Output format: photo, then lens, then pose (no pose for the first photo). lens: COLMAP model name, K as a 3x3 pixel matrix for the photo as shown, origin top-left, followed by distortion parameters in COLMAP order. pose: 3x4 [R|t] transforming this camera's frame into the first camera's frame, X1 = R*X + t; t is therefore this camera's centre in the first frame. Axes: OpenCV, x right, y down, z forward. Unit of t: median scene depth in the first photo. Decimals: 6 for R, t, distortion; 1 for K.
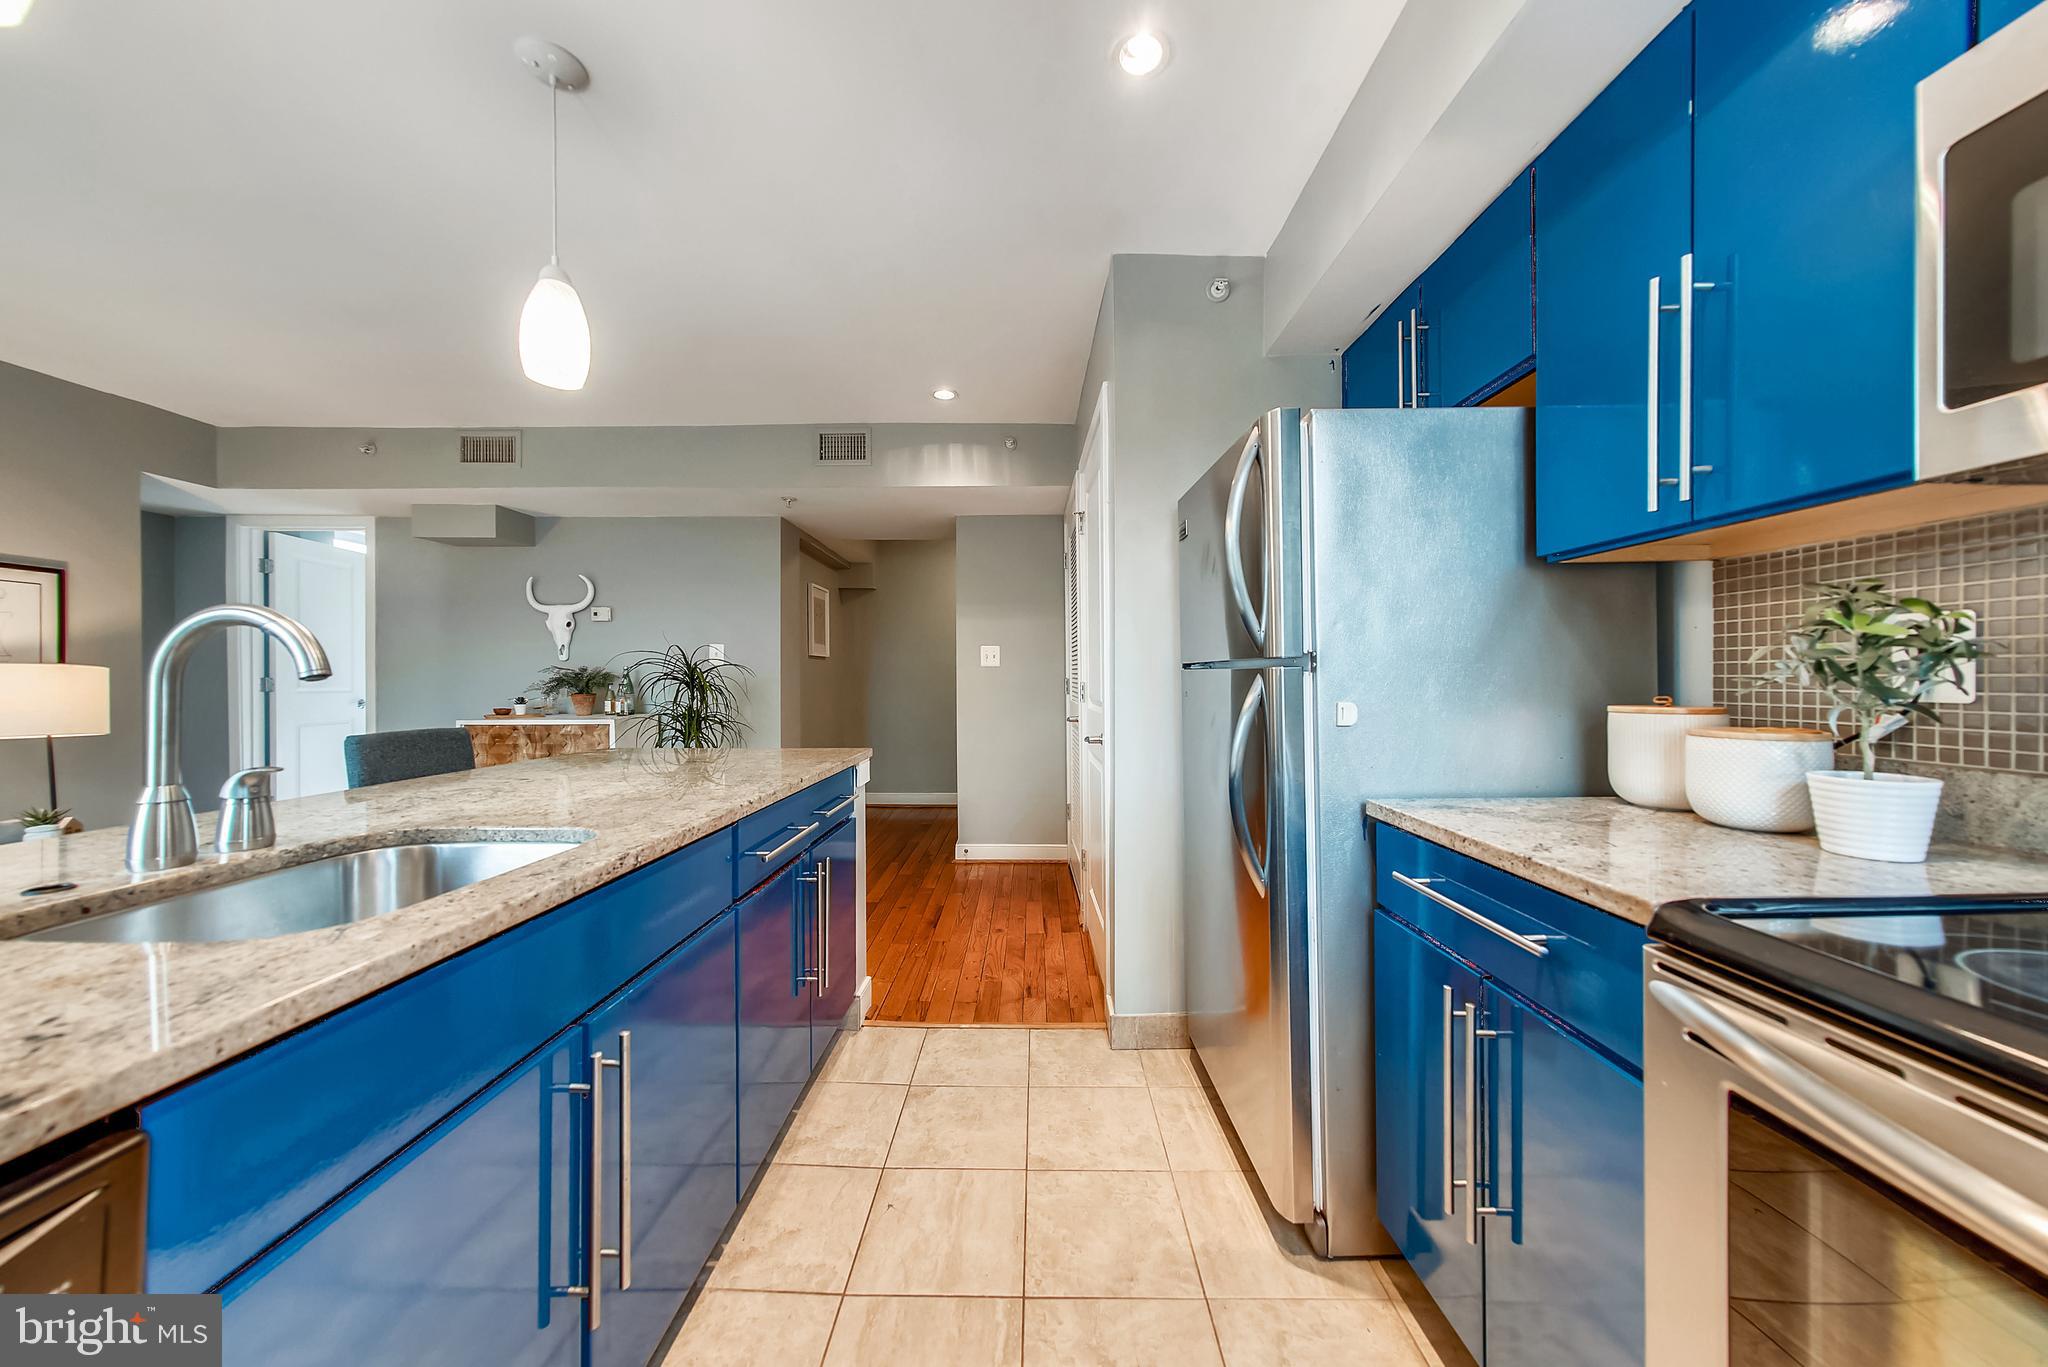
lens RADIAL K [[694.1, 0, 1018.5], [0, 694.1, 684.1], [0, 0, 1]] dist [0.004217, 0.000130]
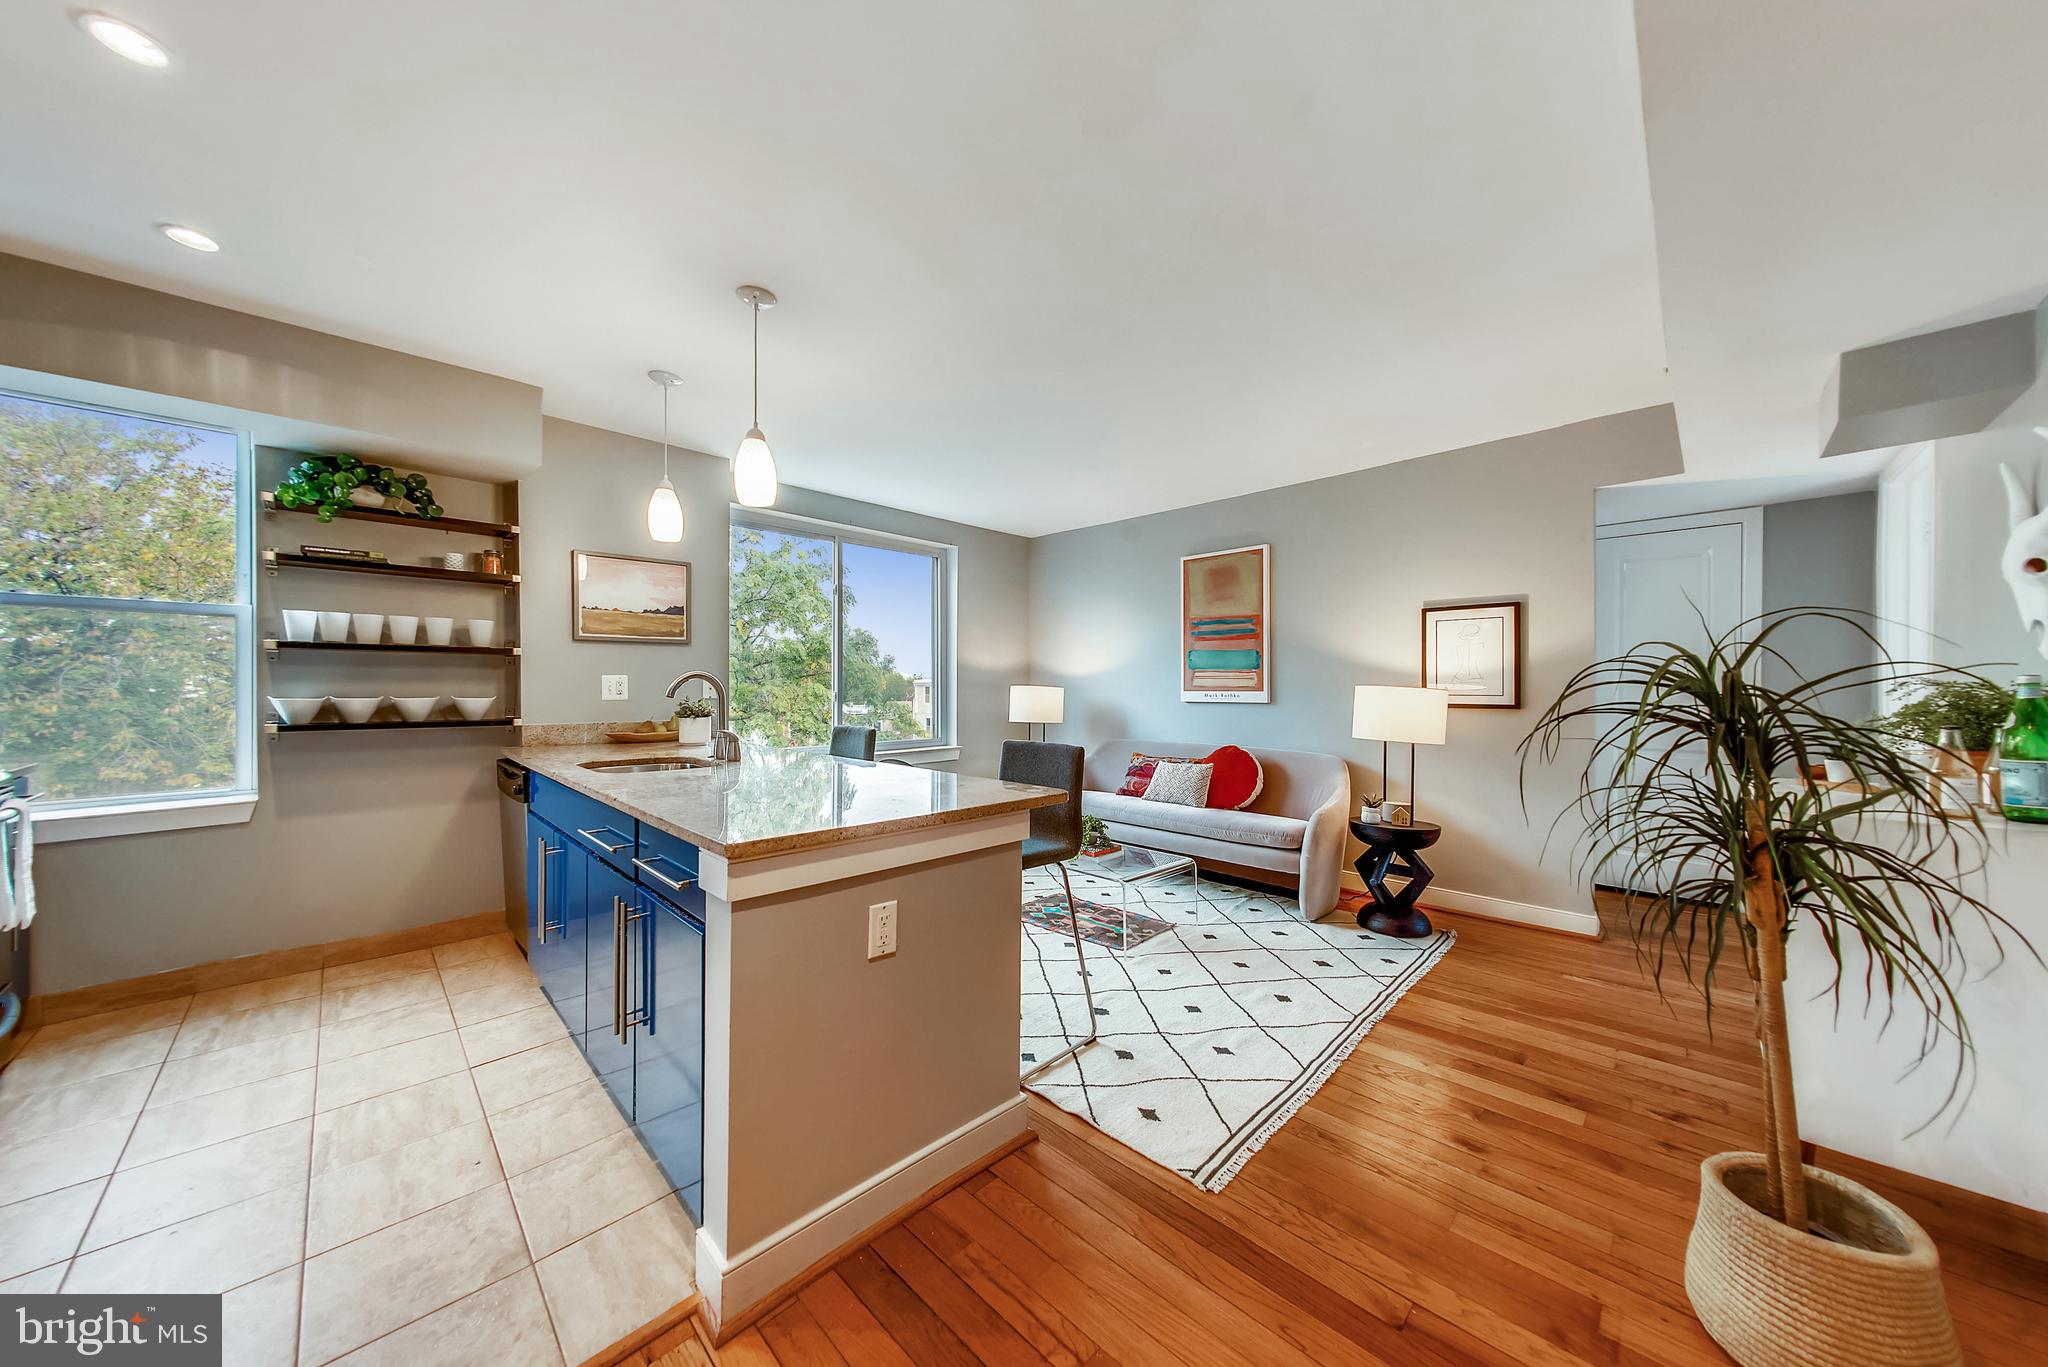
lens RADIAL K [[694.1, 0, 1020.5], [0, 694.1, 687.1], [0, 0, 1]] dist [0.004217, 0.000130]
pose [[-0.695550, -0.003234, -0.718471, 0.014341], [-0.009095, 0.999949, 0.004304, -0.028985], [0.718420, 0.009528, -0.695544, 1.544736]]
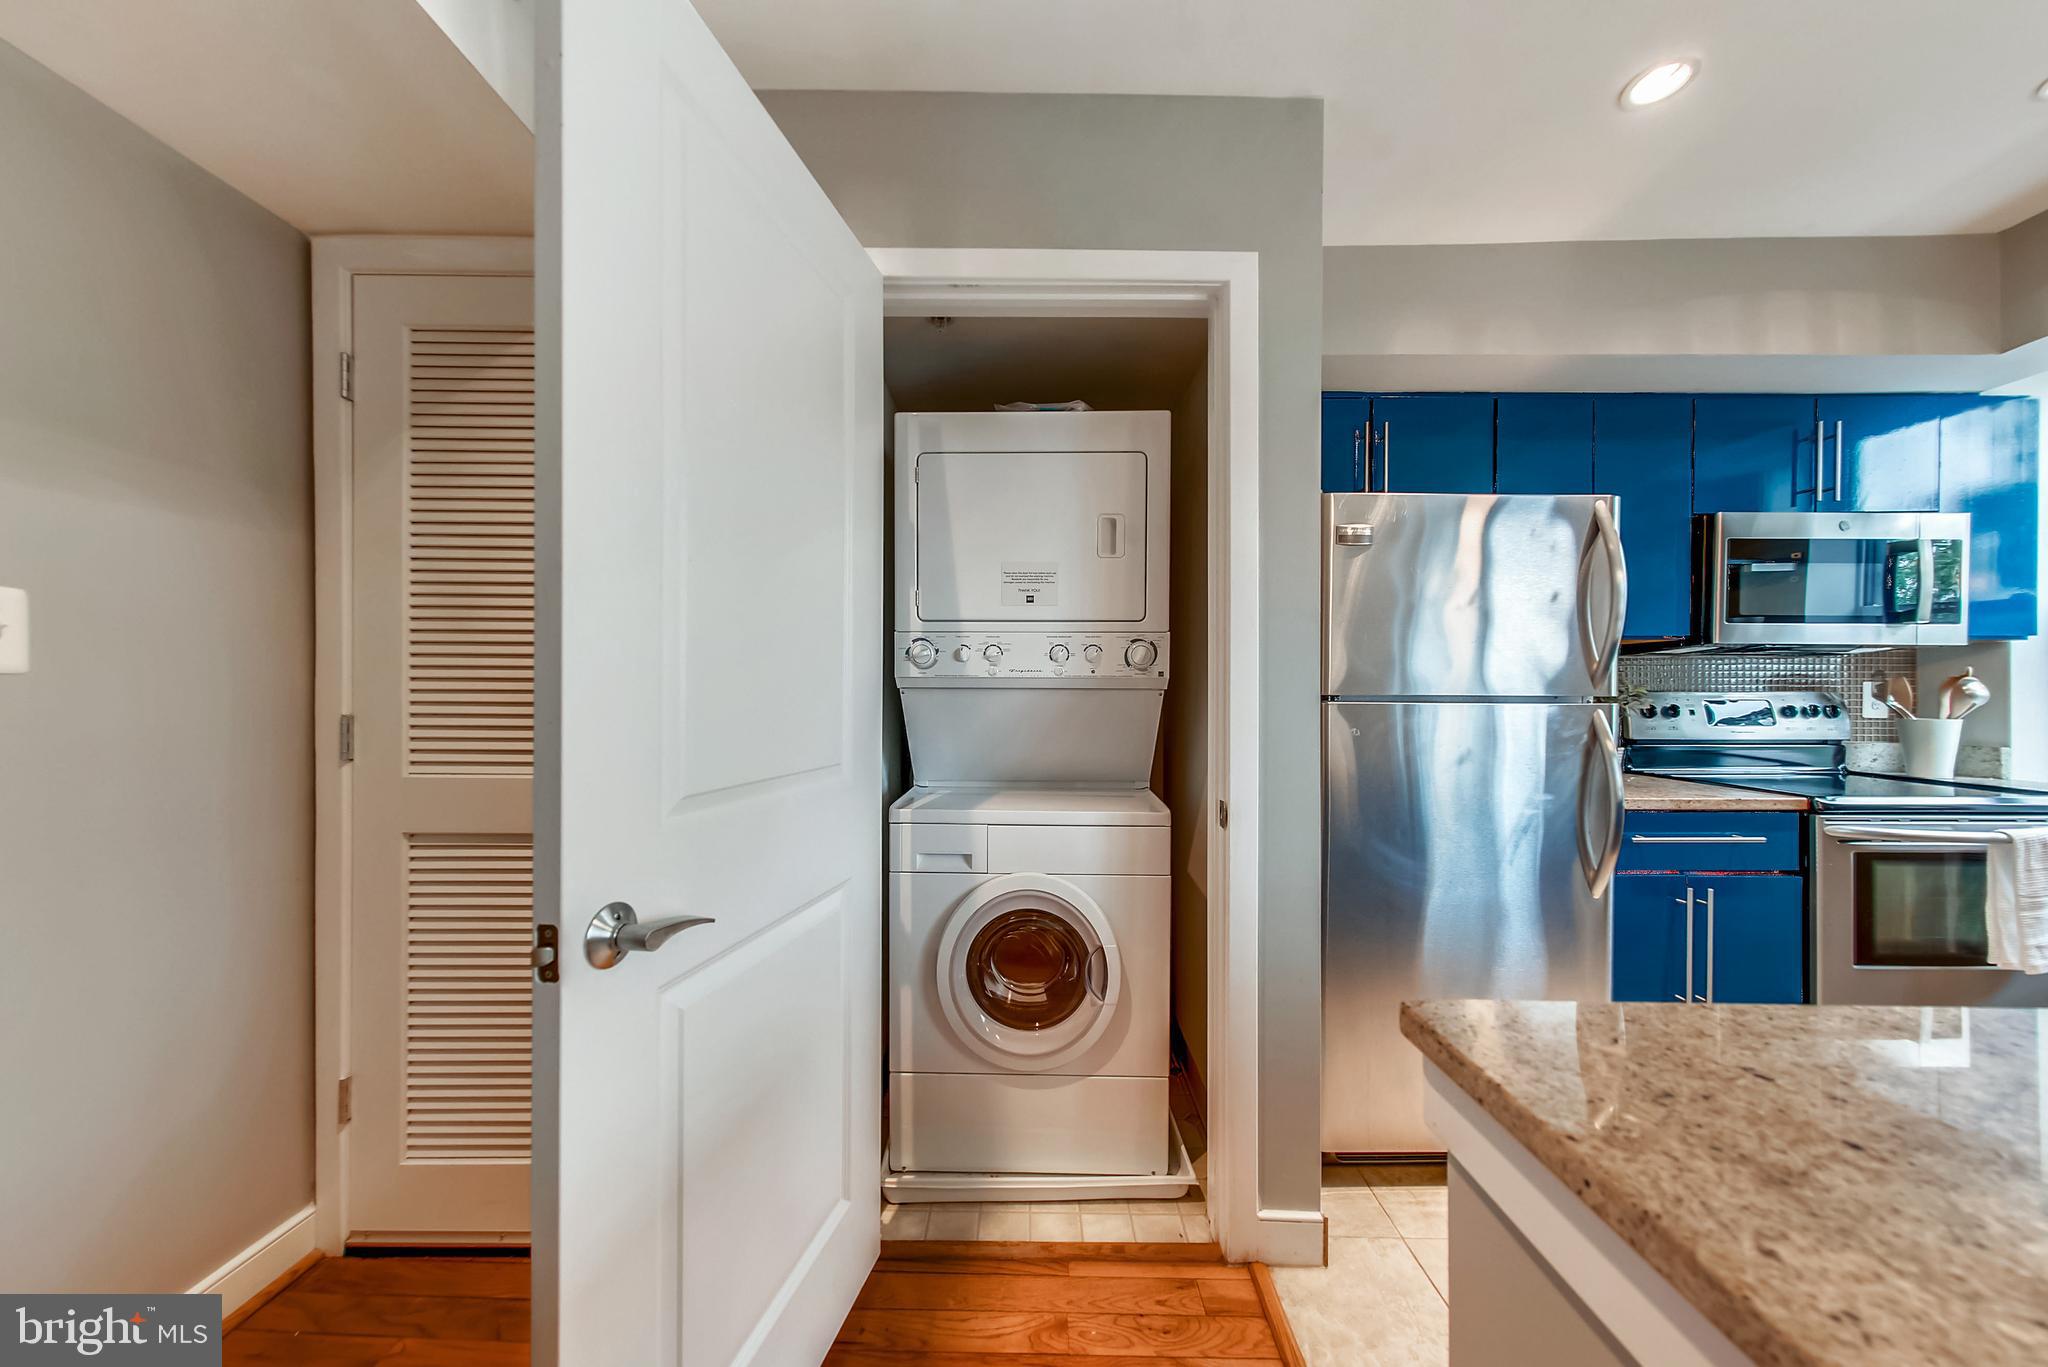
lens RADIAL K [[694.1, 0, 1026.3], [0, 694.1, 692.9], [0, 0, 1]] dist [0.004217, 0.000130]
pose [[-0.006264, 0.007435, 0.999953, -0.487831], [0.009002, 0.999932, -0.007379, -0.024617], [-0.999940, 0.008955, -0.006330, 1.158752]]
